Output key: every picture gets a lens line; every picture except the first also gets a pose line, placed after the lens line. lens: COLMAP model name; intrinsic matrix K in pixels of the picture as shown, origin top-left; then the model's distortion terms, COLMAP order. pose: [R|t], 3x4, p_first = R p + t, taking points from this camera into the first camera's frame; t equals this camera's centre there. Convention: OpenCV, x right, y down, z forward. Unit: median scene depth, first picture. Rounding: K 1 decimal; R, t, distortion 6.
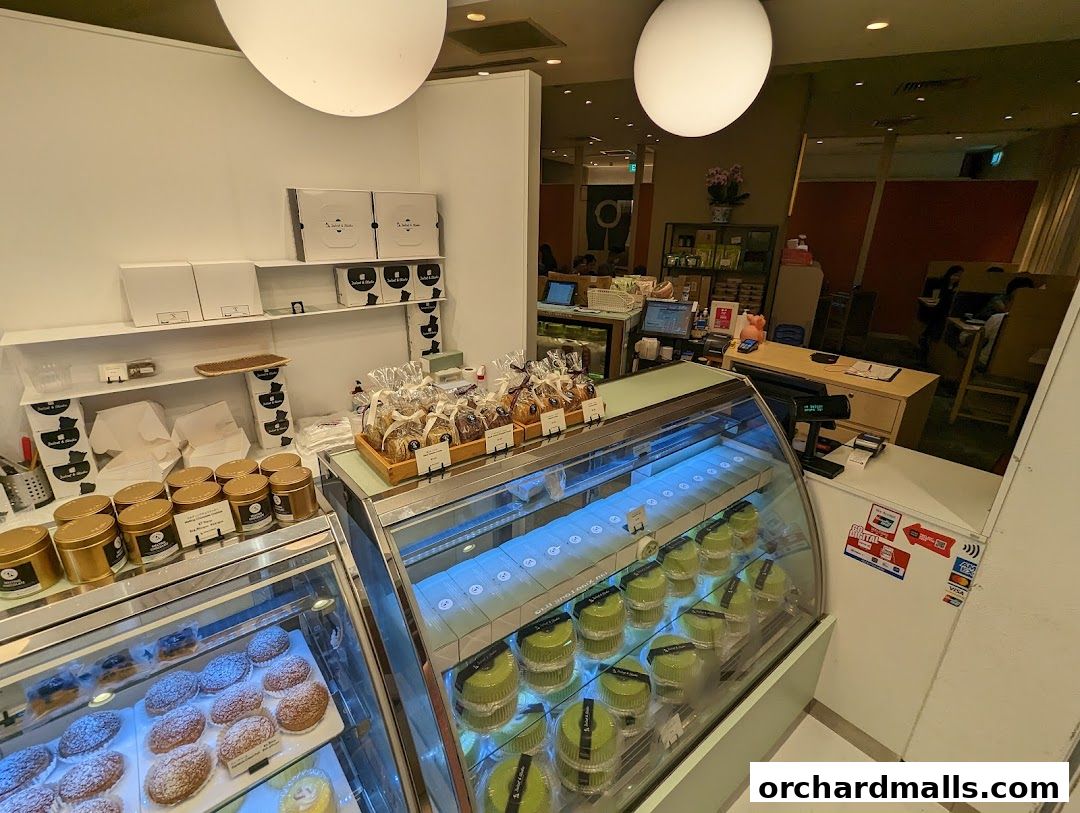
lens RADIAL K [[505.0, 0, 536.3], [0, 505.0, 405.8], [0, 0, 1]] dist [0.000016, 0.000069]
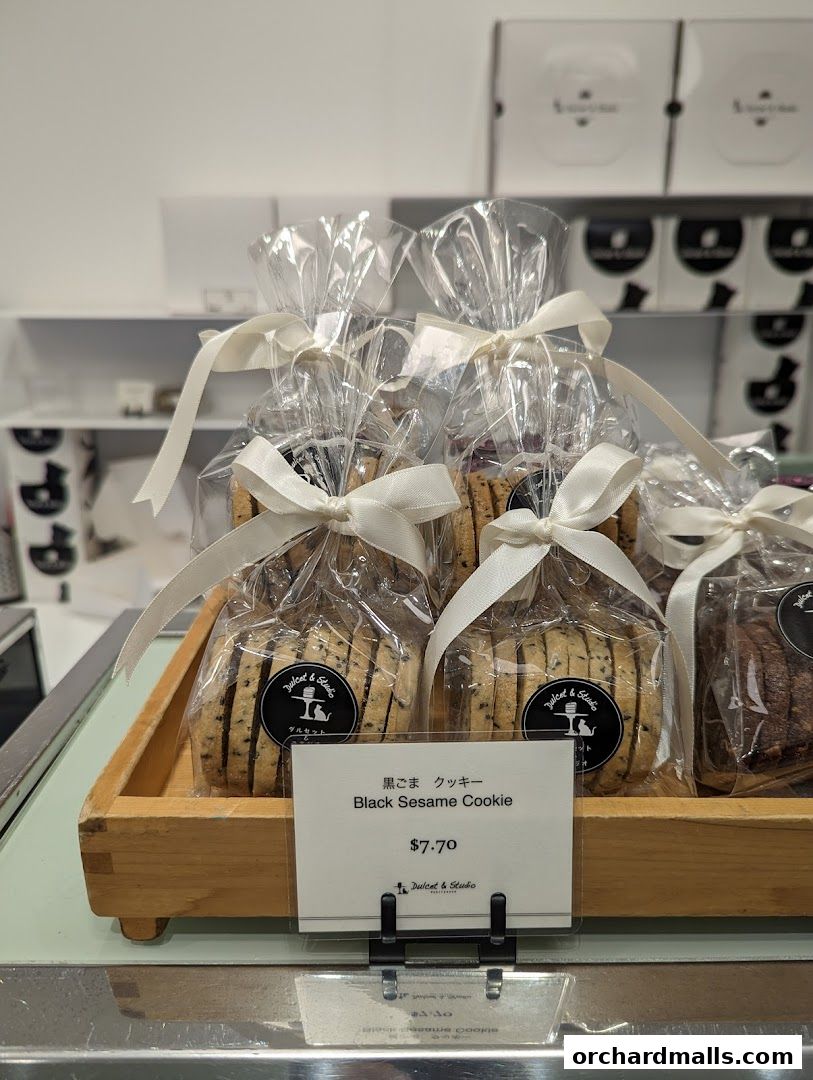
lens RADIAL K [[807.8, 0, 405.2], [0, 807.8, 537.2], [0, 0, 1]] dist [-0.030345, -0.007294]
pose [[0.779039, 0.171772, -0.602987, -0.059458], [-0.213068, 0.977033, 0.003049, 0.017265], [0.589662, 0.126101, 0.797745, 0.501878]]
